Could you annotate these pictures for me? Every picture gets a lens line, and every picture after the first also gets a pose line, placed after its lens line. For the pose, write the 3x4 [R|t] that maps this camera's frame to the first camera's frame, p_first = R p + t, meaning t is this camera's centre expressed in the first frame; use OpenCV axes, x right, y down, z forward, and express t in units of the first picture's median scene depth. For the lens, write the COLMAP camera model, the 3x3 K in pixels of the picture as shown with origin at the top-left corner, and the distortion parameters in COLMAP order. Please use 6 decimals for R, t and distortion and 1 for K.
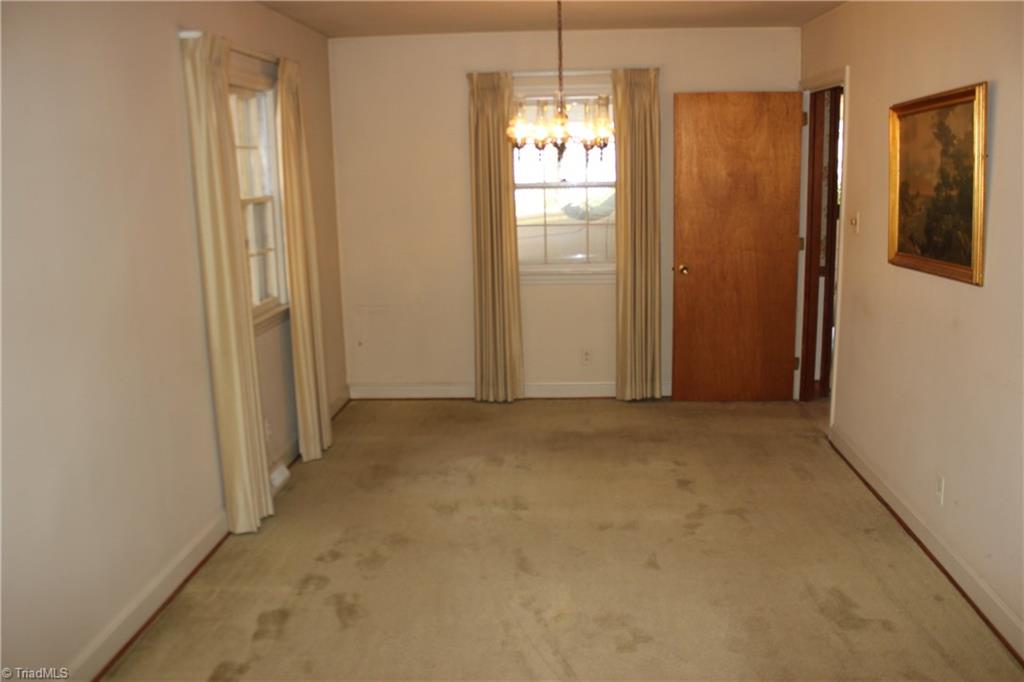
lens RADIAL K [[874.8, 0, 512.0], [0, 874.8, 341.0], [0, 0, 1]] dist [-0.193674, 0.260875]
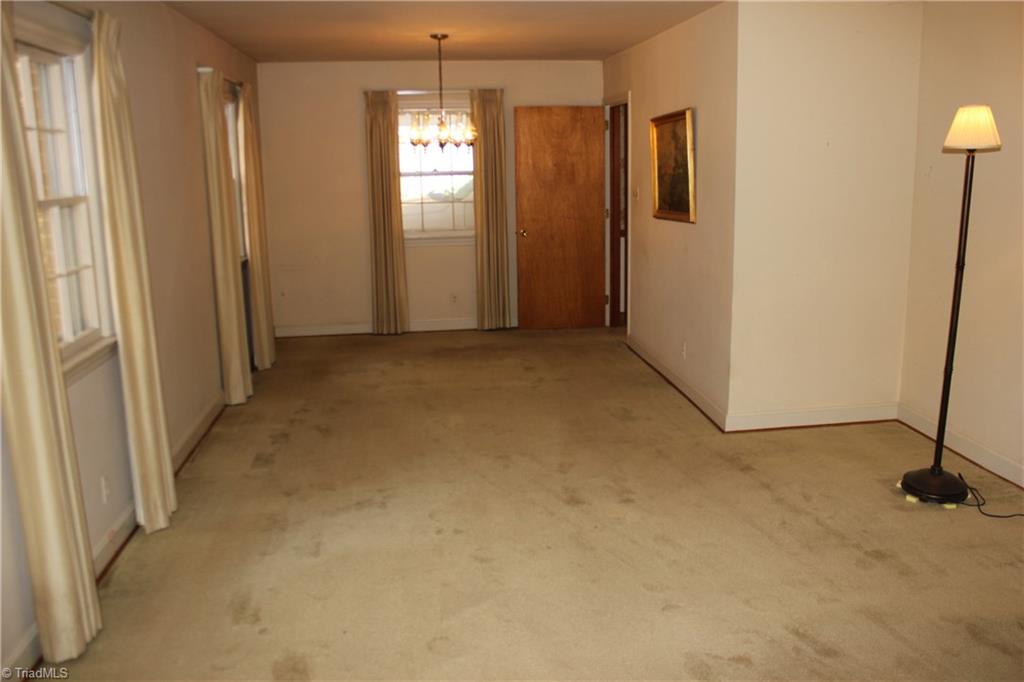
lens RADIAL K [[874.8, 0, 512.0], [0, 874.8, 341.0], [0, 0, 1]] dist [-0.193674, 0.260875]
pose [[0.983654, -0.030608, 0.177451, -0.075786], [0.030986, 0.999520, 0.000643, 0.091136], [-0.177385, 0.004866, 0.984129, -0.380477]]
